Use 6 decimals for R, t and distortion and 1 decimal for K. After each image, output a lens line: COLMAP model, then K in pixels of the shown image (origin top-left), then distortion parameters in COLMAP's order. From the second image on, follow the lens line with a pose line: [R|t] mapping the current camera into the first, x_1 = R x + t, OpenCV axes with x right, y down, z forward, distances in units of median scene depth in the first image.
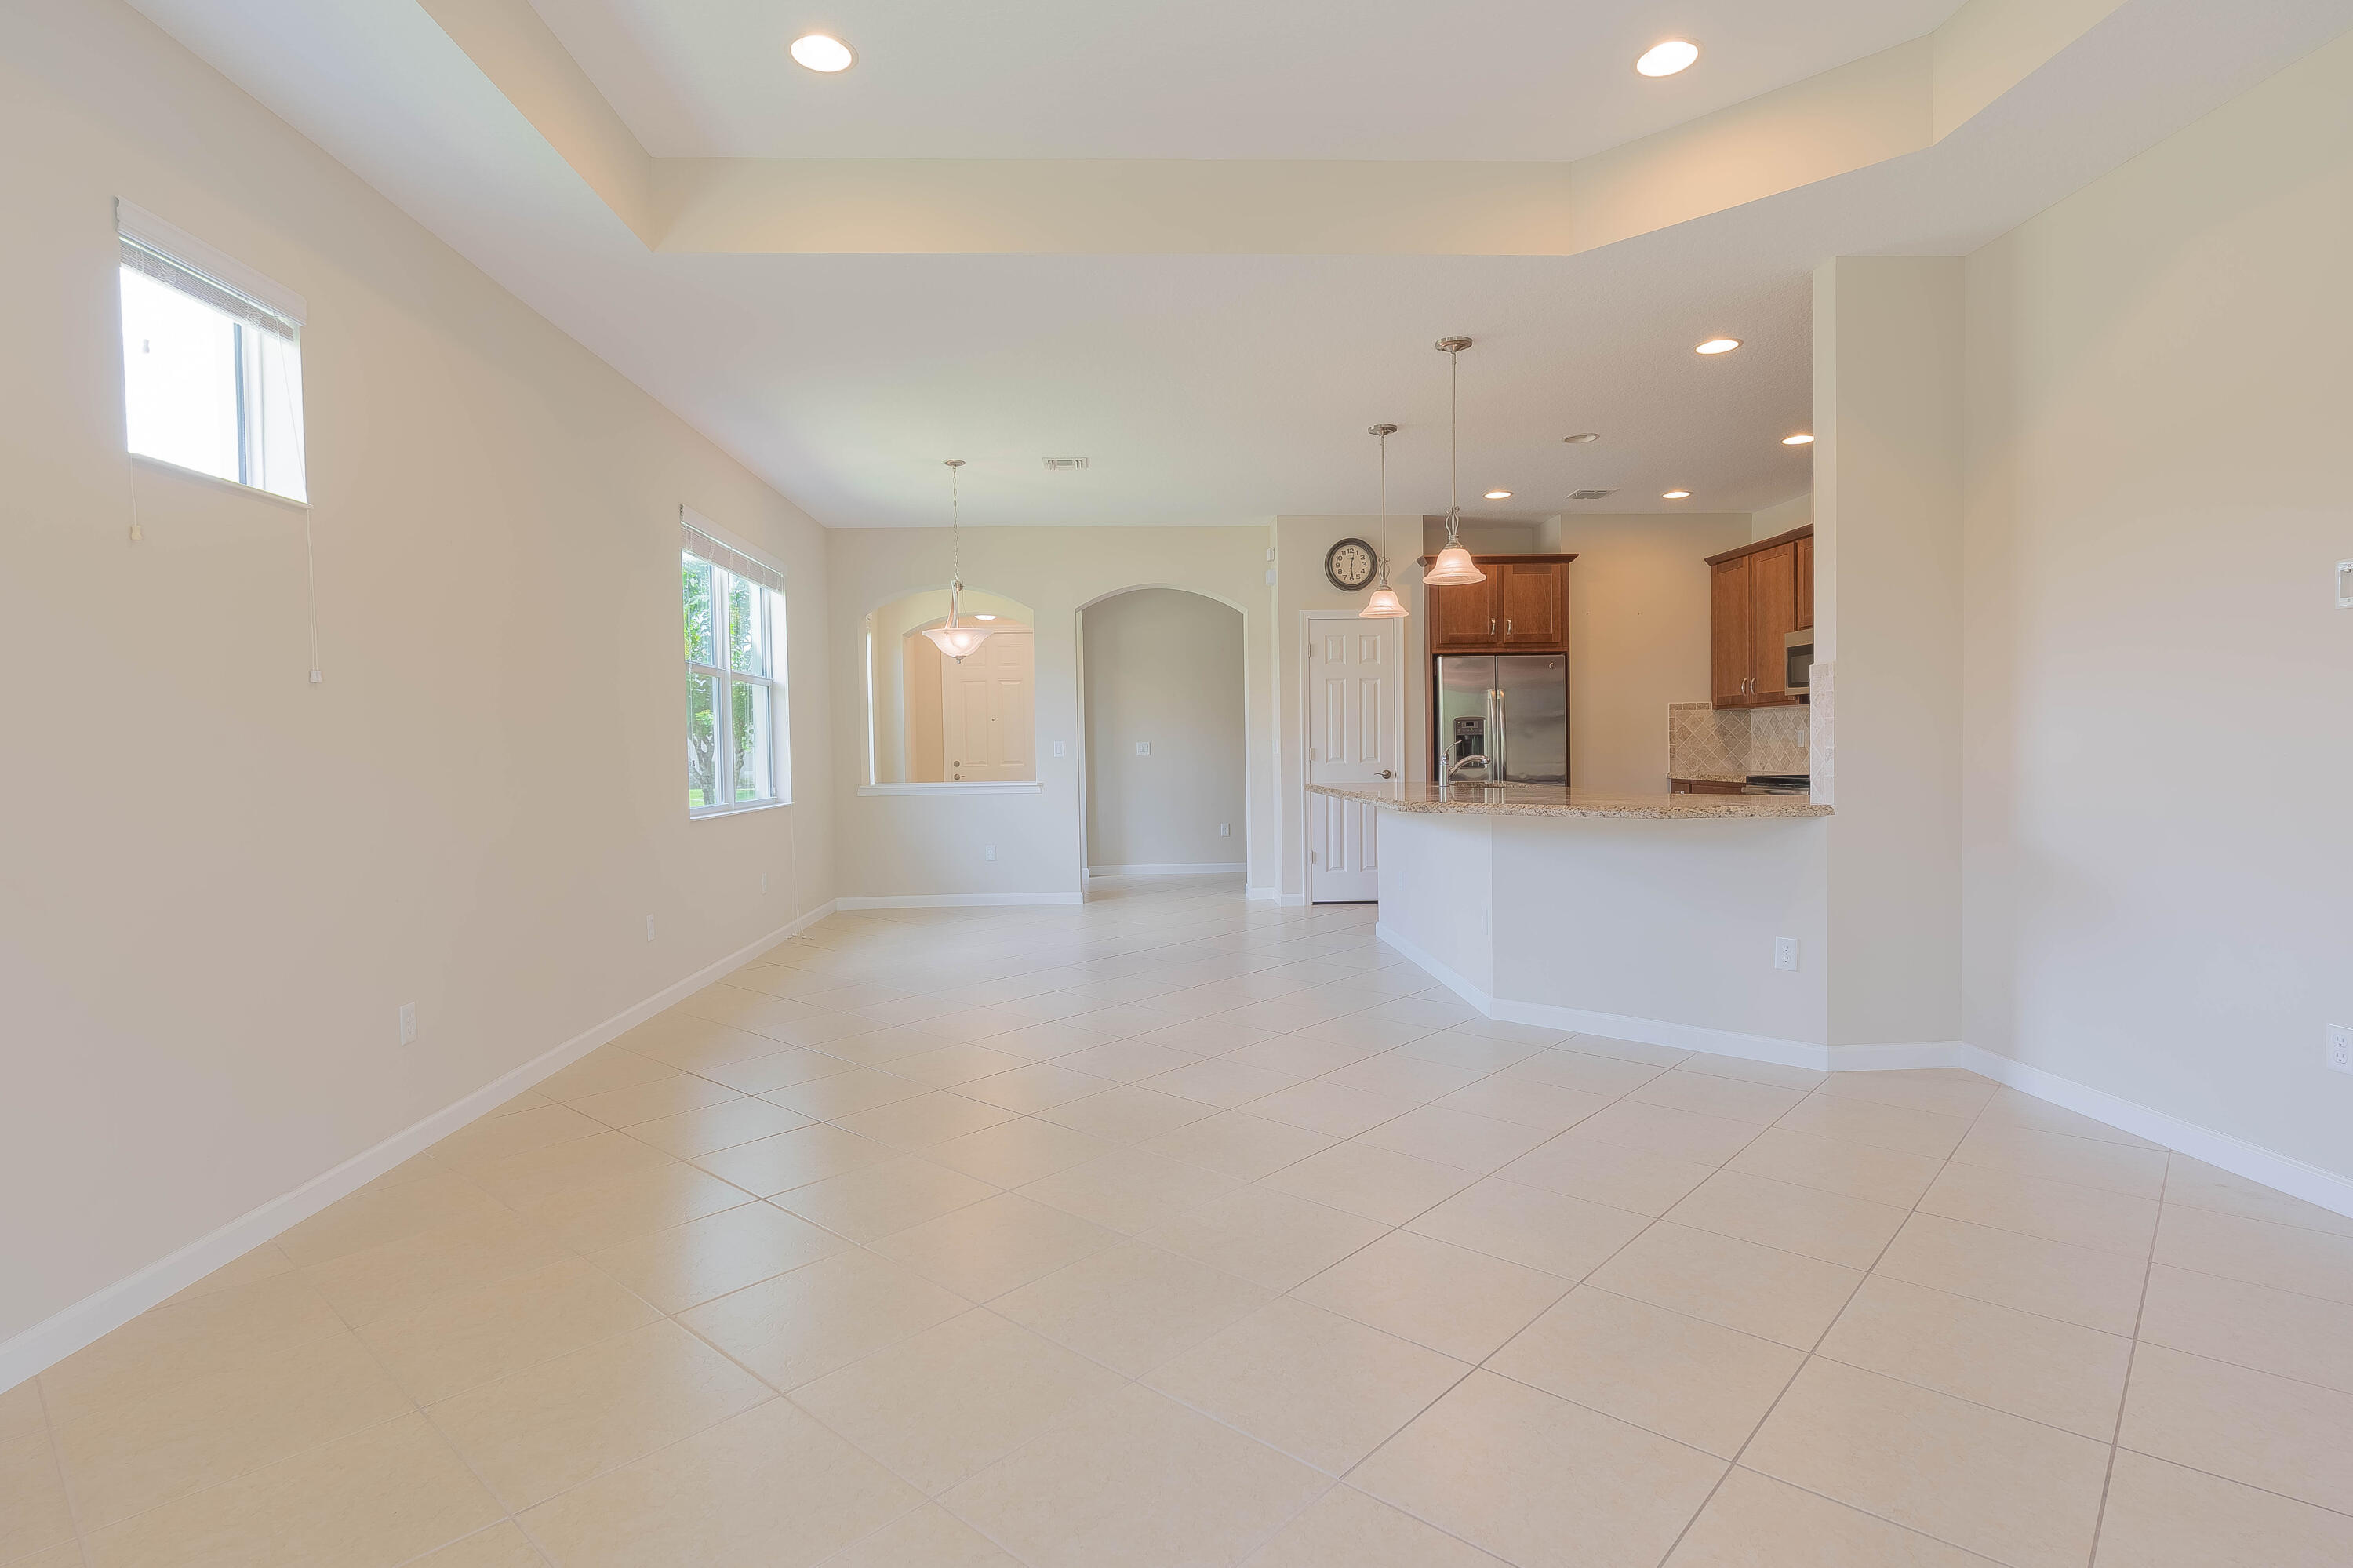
lens RADIAL K [[1194.0, 0, 1155.2], [0, 1194.0, 779.1], [0, 0, 1]] dist [-0.001685, -0.000845]
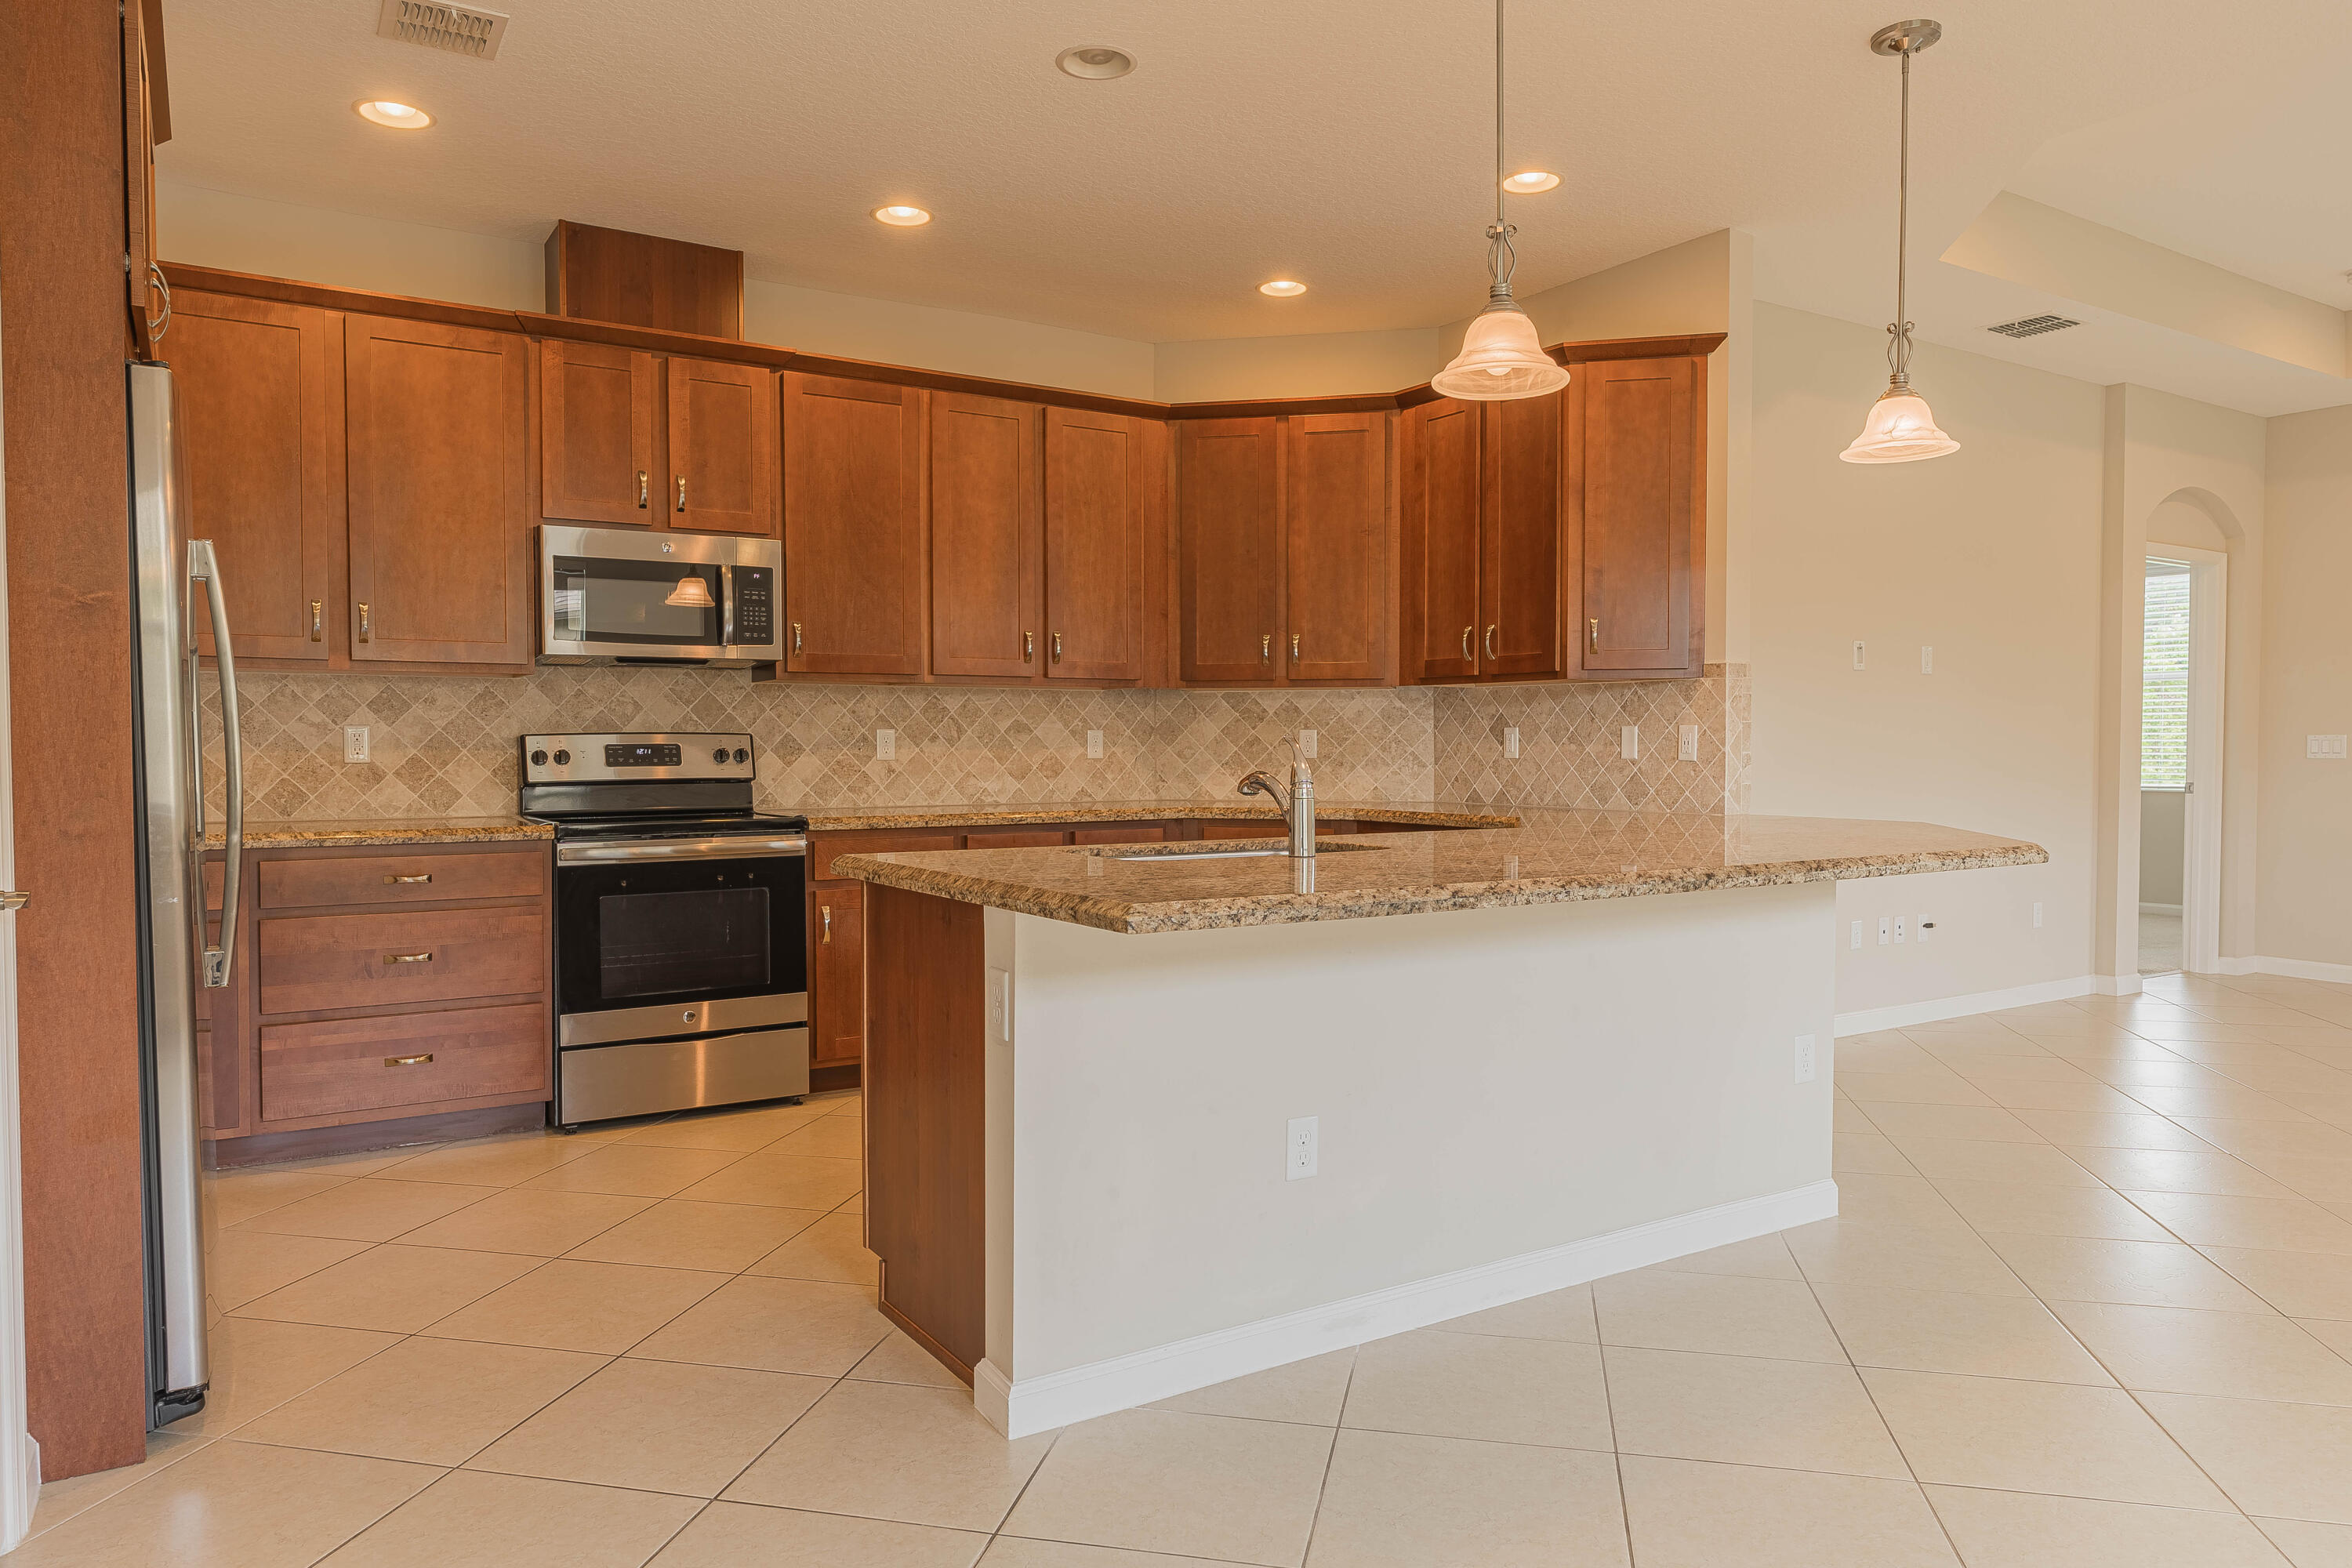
lens RADIAL K [[1517.6, 0, 1169.5], [0, 1517.6, 785.5], [0, 0, 1]] dist [-0.002547, 0.001124]
pose [[-0.490382, -0.011297, 0.871435, -0.118593], [0.029297, 0.999137, 0.029439, -0.024960], [-0.871015, 0.039967, -0.489627, 0.970296]]
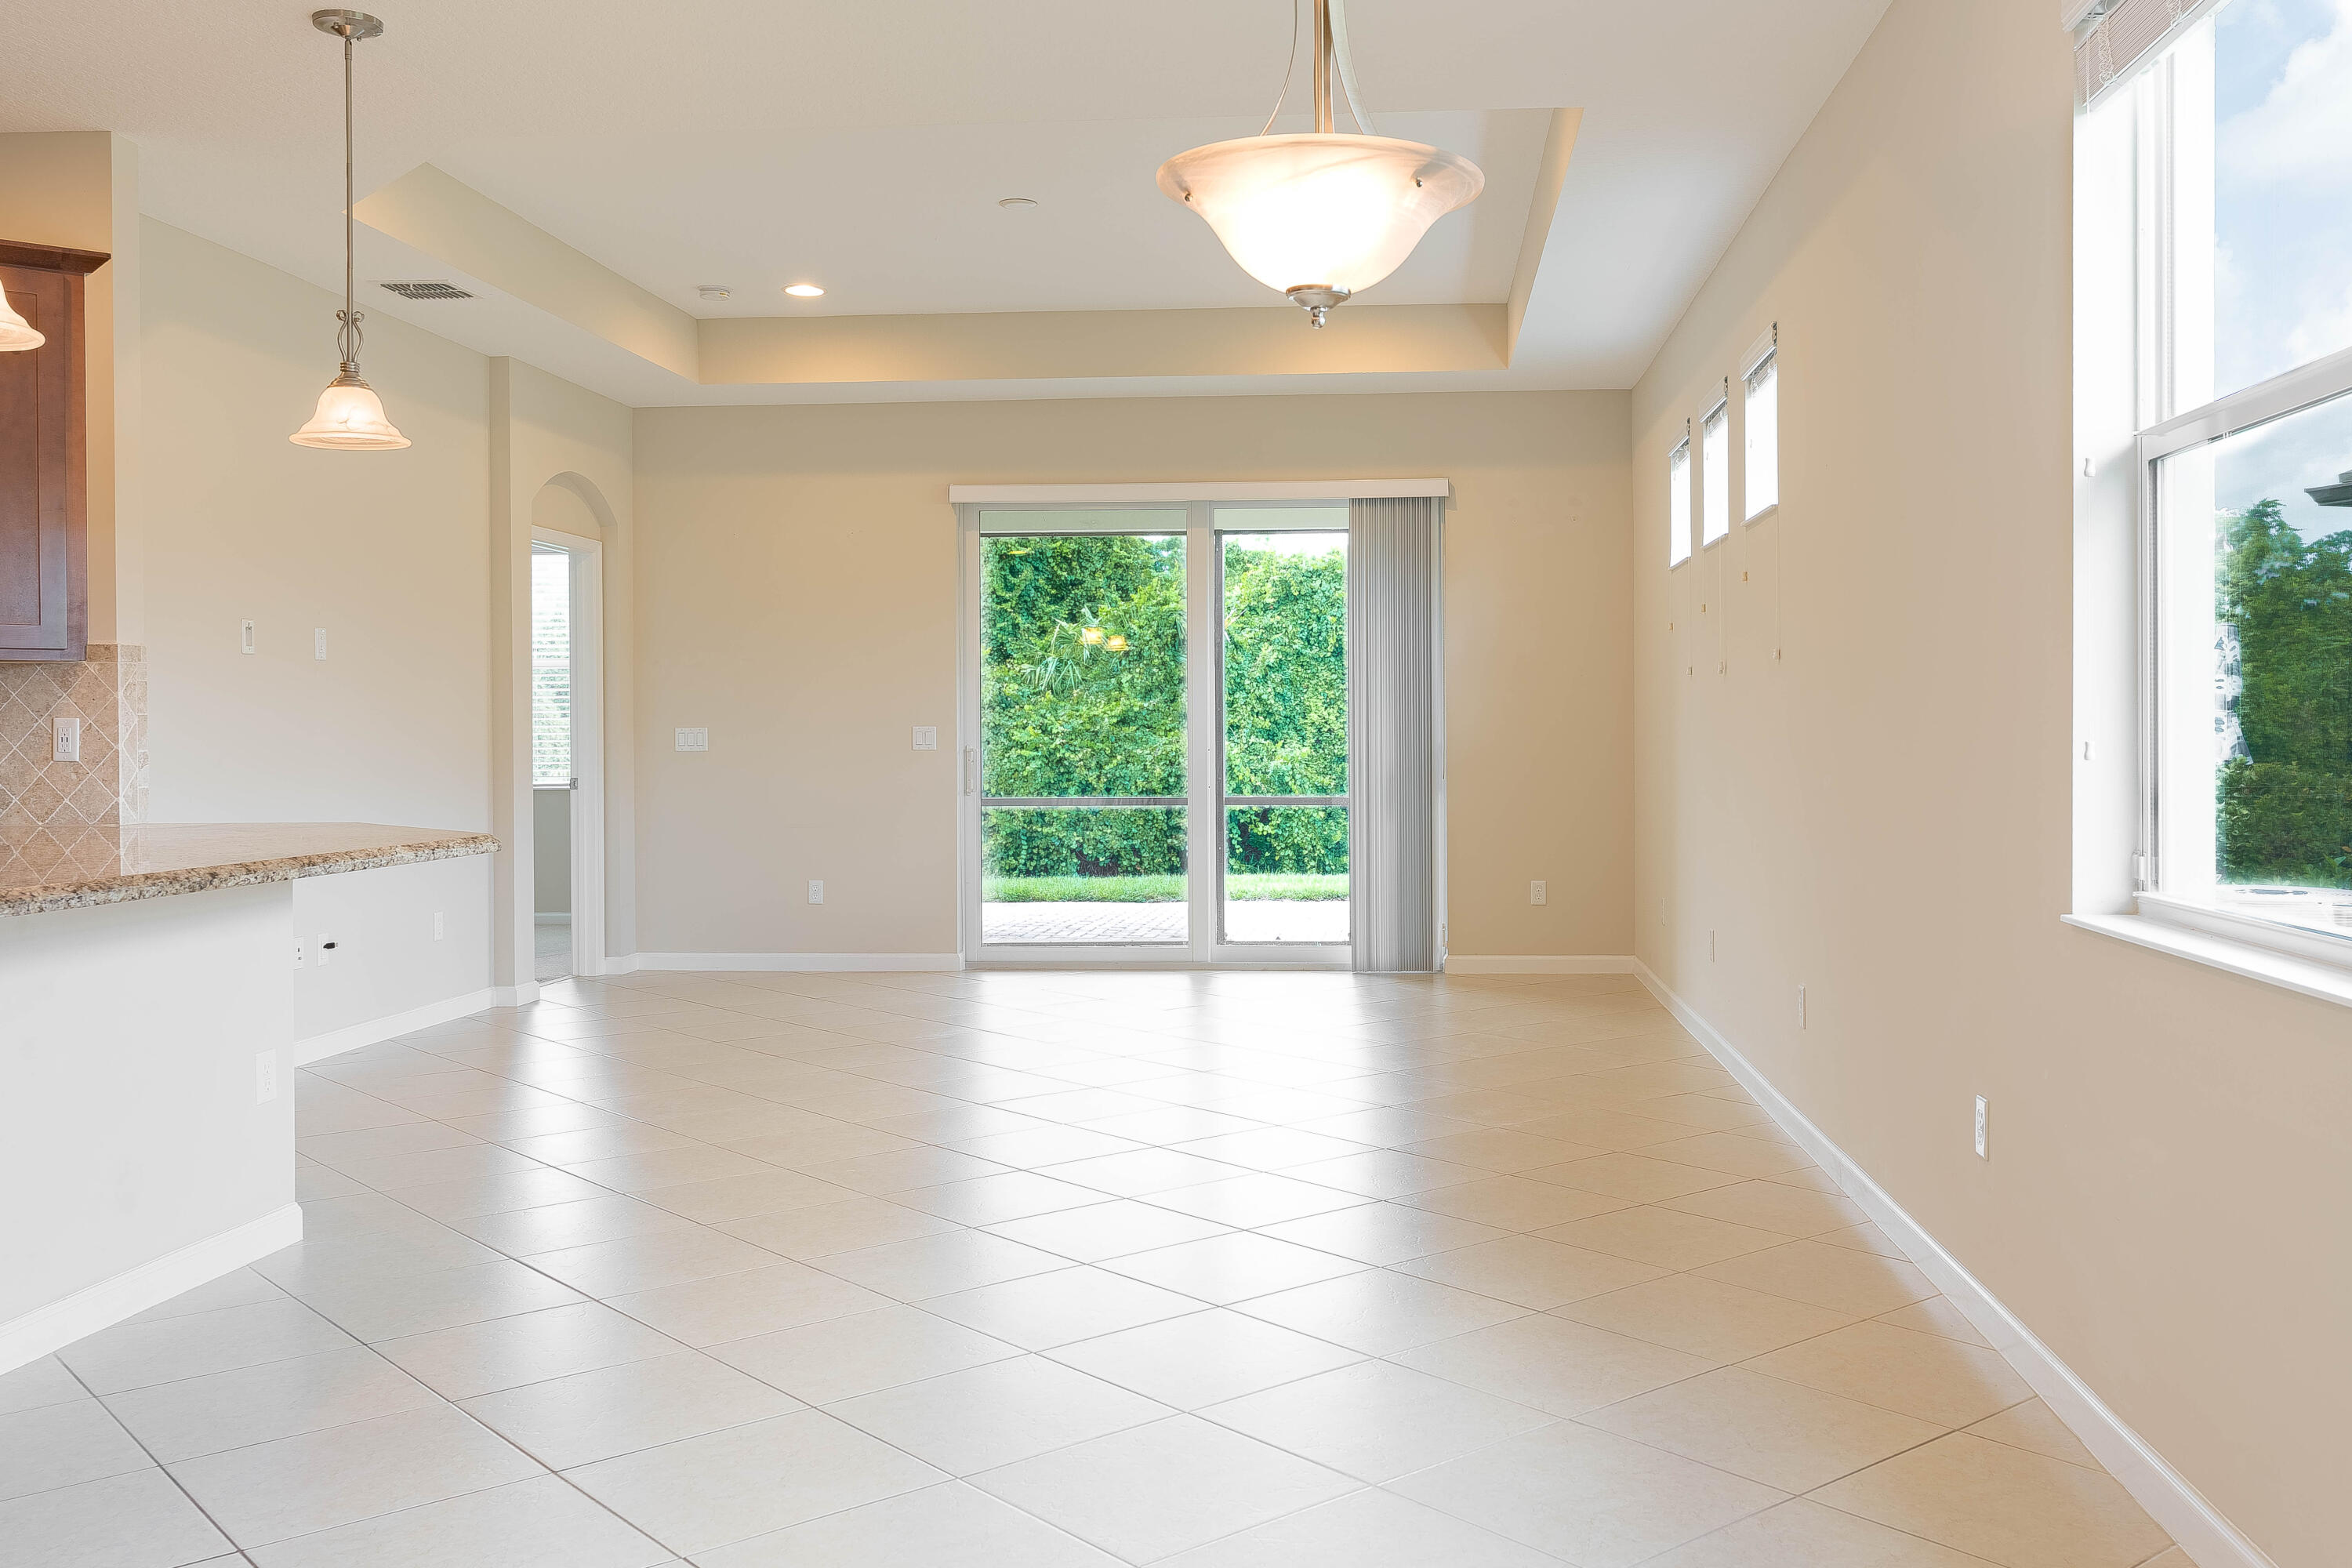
lens RADIAL K [[2078.1, 0, 1270.2], [0, 2078.1, 745.1], [0, 0, 1]] dist [0.012722, -0.018658]
pose [[-0.992308, 0.018876, 0.122343, -0.167693], [0.022782, 0.999272, 0.030606, -0.028227], [-0.121676, 0.033158, -0.992016, 1.123117]]
